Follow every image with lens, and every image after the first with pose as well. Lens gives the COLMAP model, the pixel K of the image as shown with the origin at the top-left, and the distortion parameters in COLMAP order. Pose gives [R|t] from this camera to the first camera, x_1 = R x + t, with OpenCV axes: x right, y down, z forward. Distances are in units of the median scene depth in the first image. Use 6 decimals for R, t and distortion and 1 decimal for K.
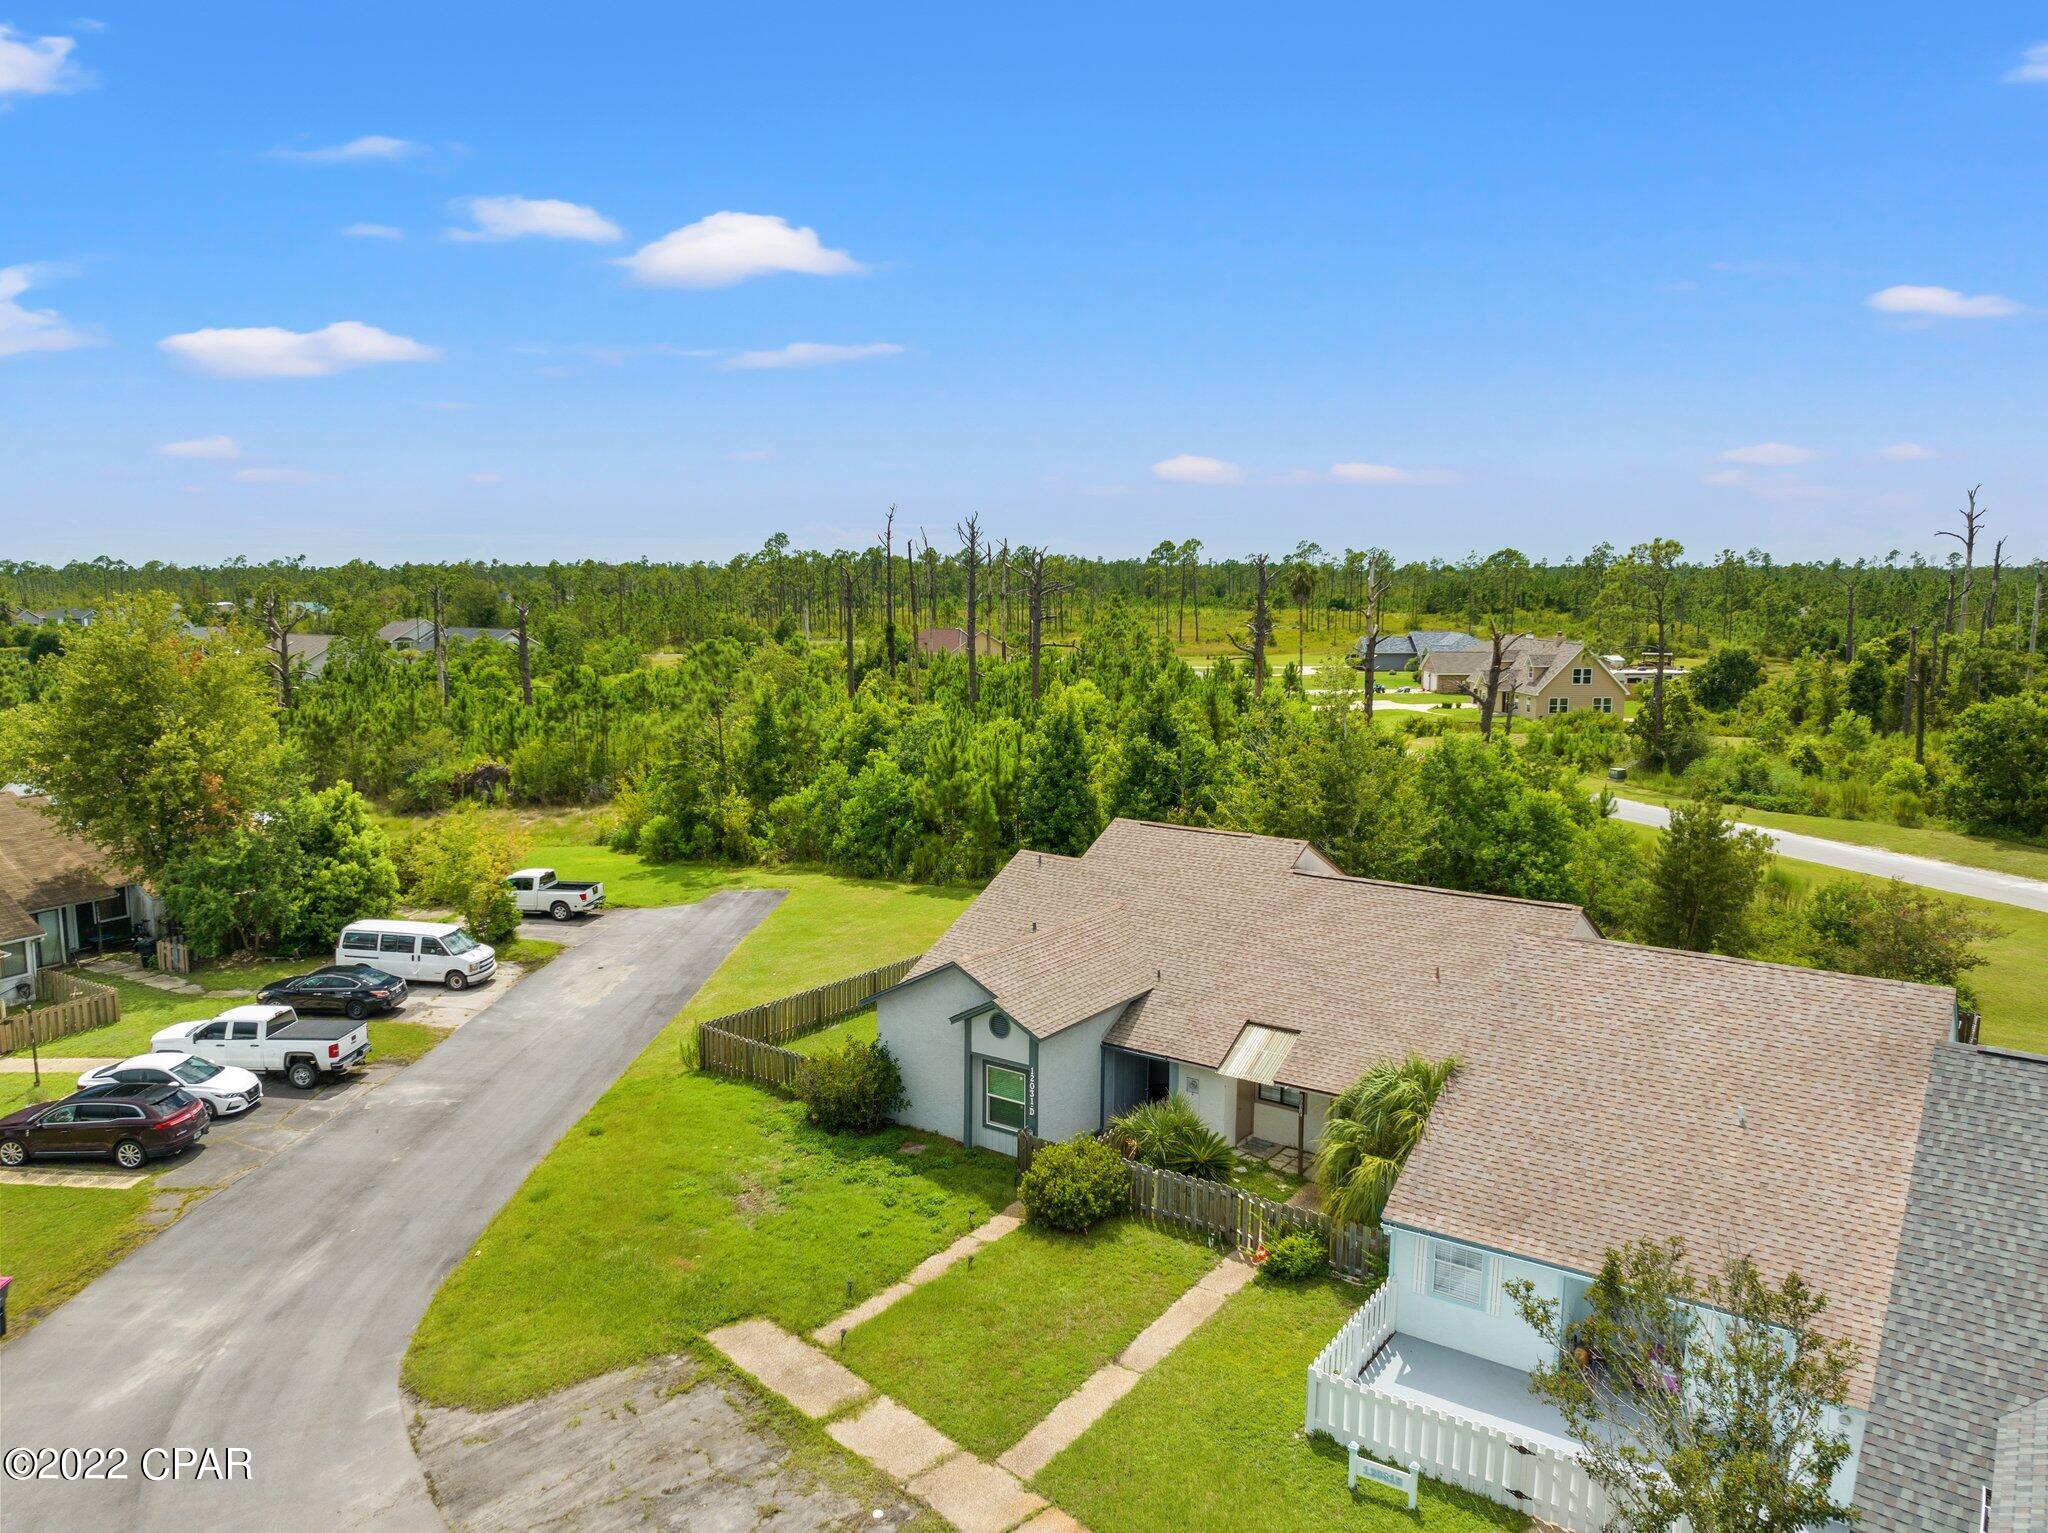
lens RADIAL K [[1466.5, 0, 1024.0], [0, 1466.5, 766.5], [0, 0, 1]] dist [-0.050740, -0.000996]
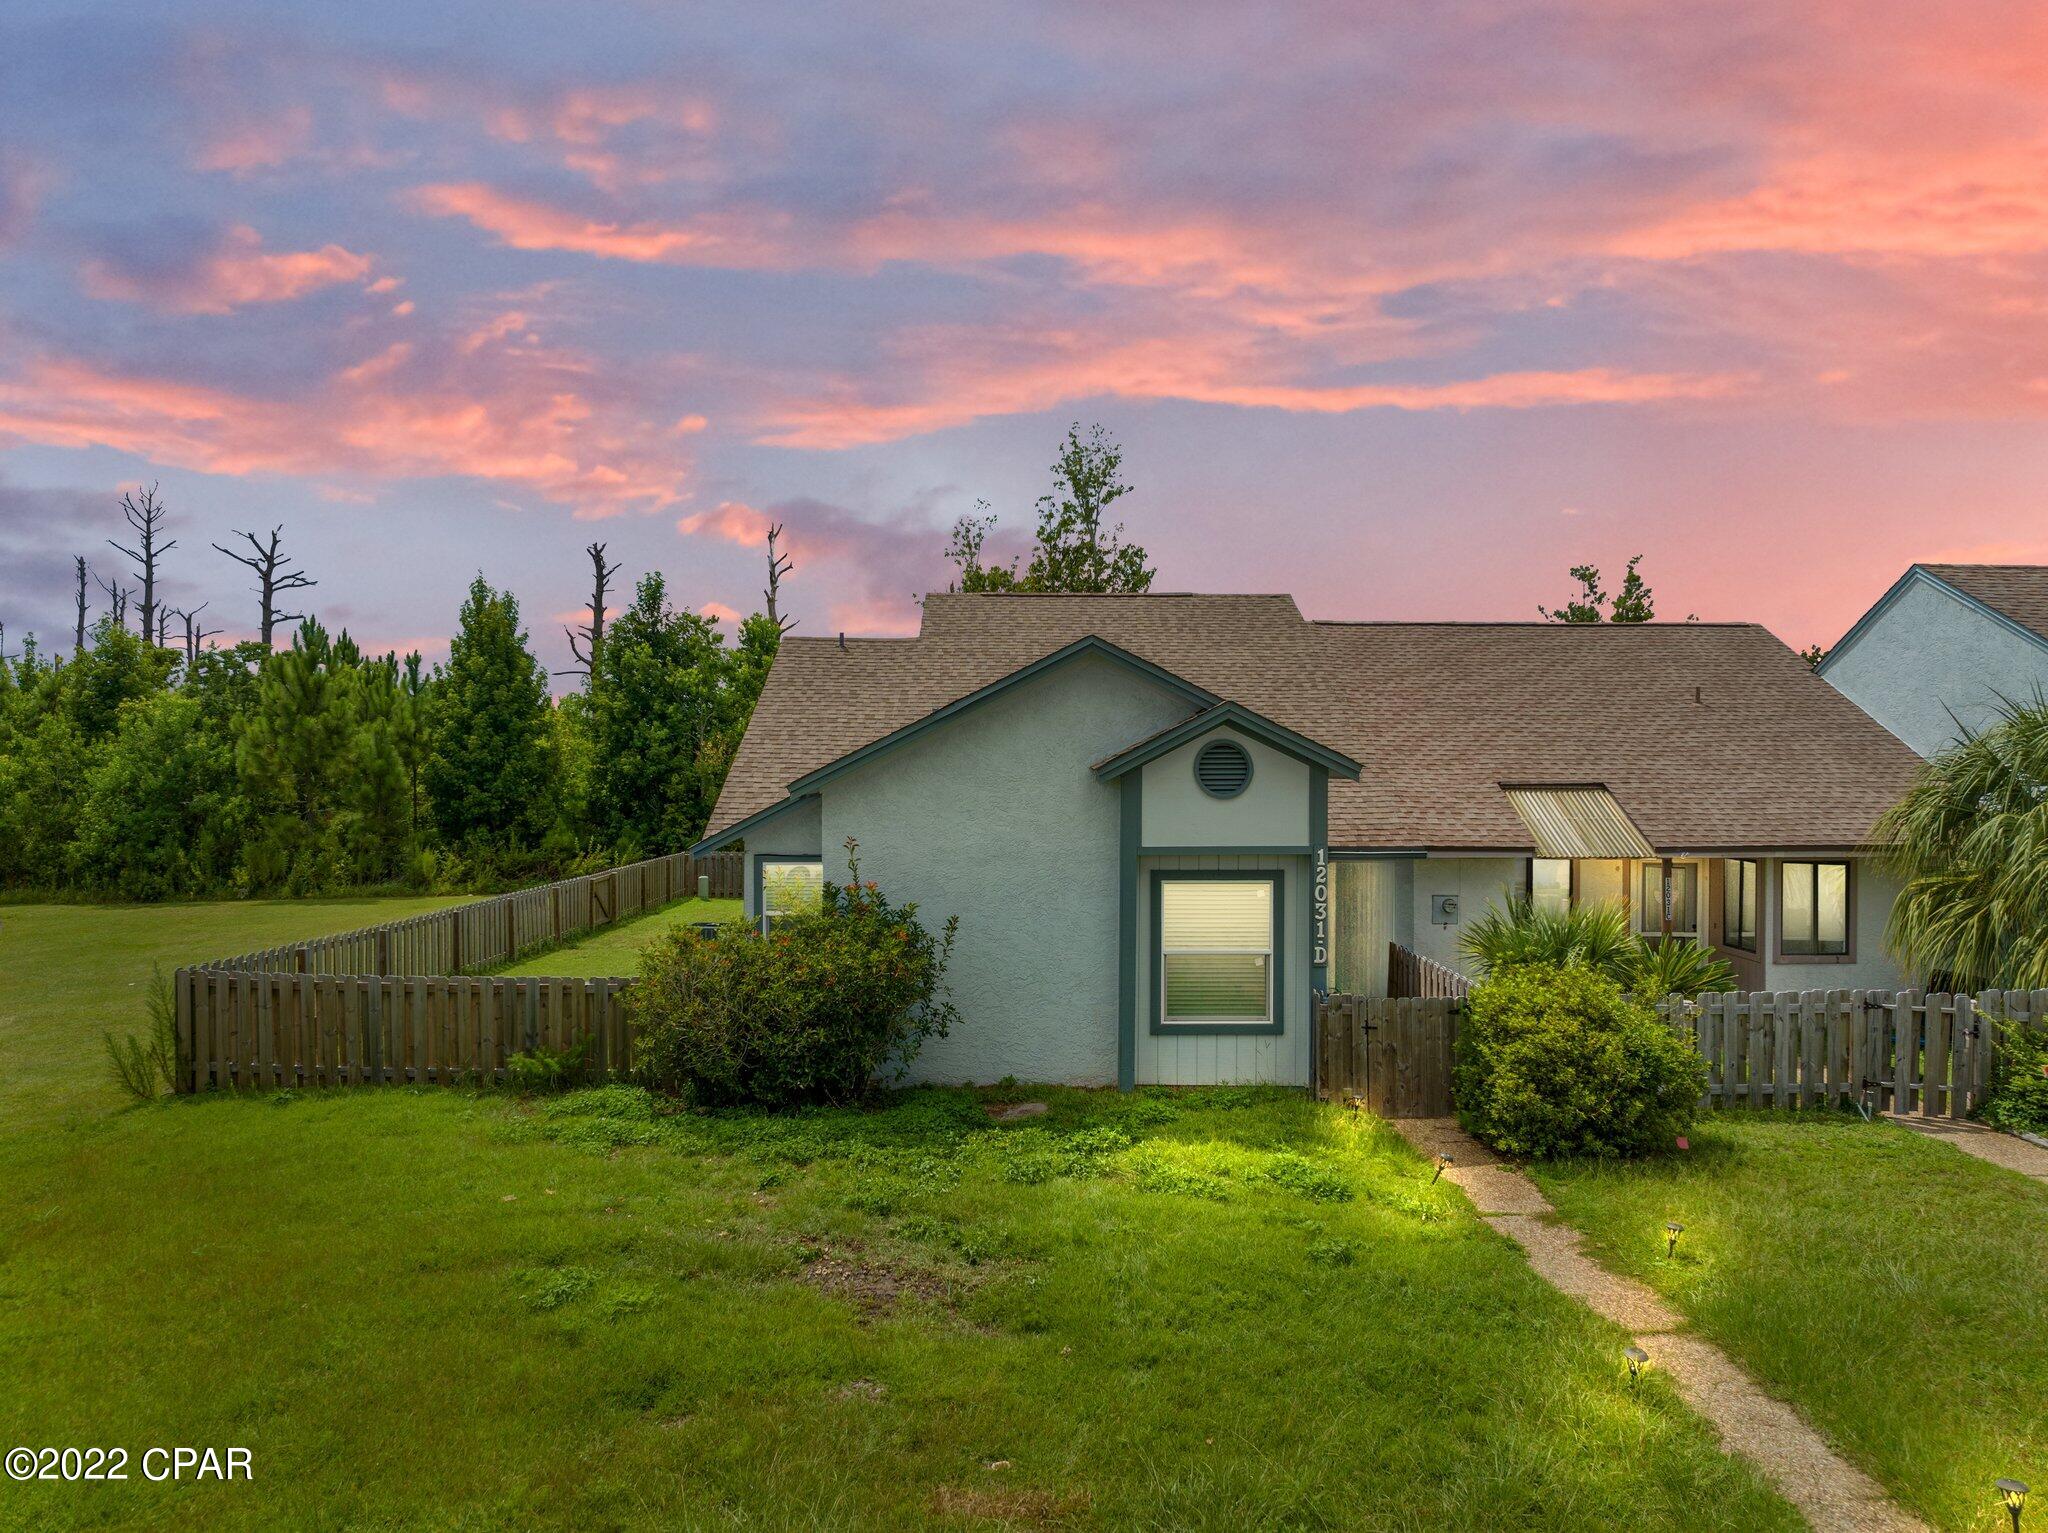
lens RADIAL K [[1466.5, 0, 1024.0], [0, 1466.5, 766.5], [0, 0, 1]] dist [-0.050740, -0.000996]
pose [[0.804895, 0.003625, 0.593406, -0.321307], [0.078932, 0.990442, -0.113114, 0.222590], [-0.588144, 0.137883, 0.796916, 0.698847]]
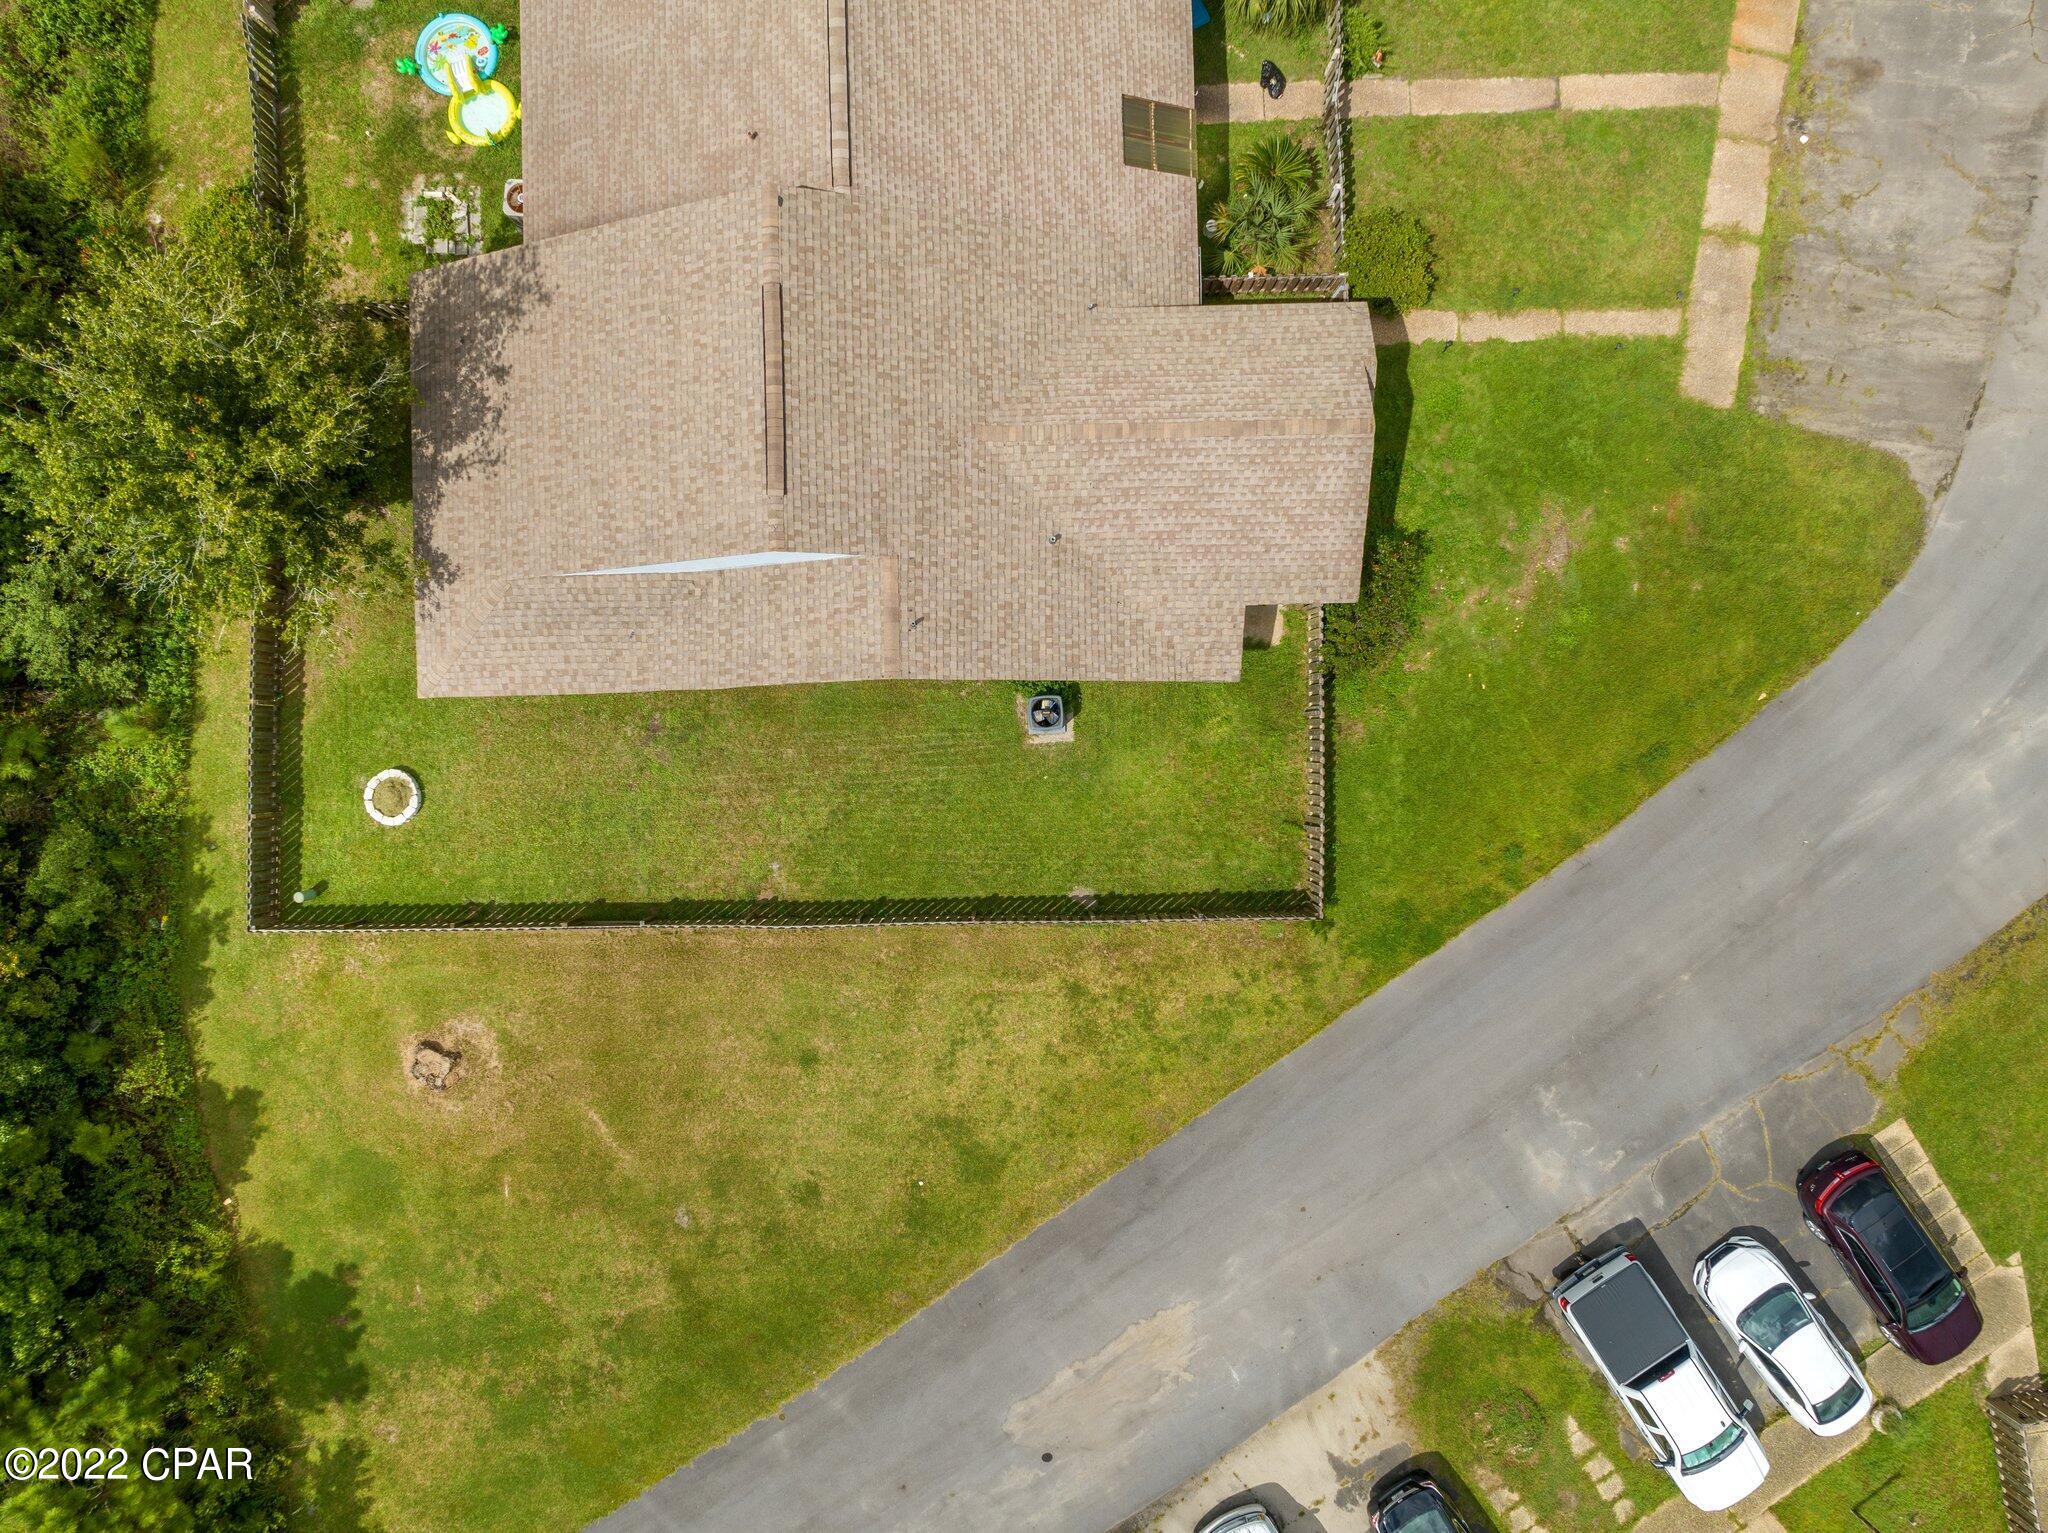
lens RADIAL K [[1442.8, 0, 1024.0], [0, 1442.8, 766.5], [0, 0, 1]] dist [-0.045689, -0.000120]
pose [[-0.606408, -0.794982, -0.016524, -0.067987], [0.099041, -0.096134, 0.990429, -0.669483], [-0.788962, 0.598967, 0.137032, 1.179735]]
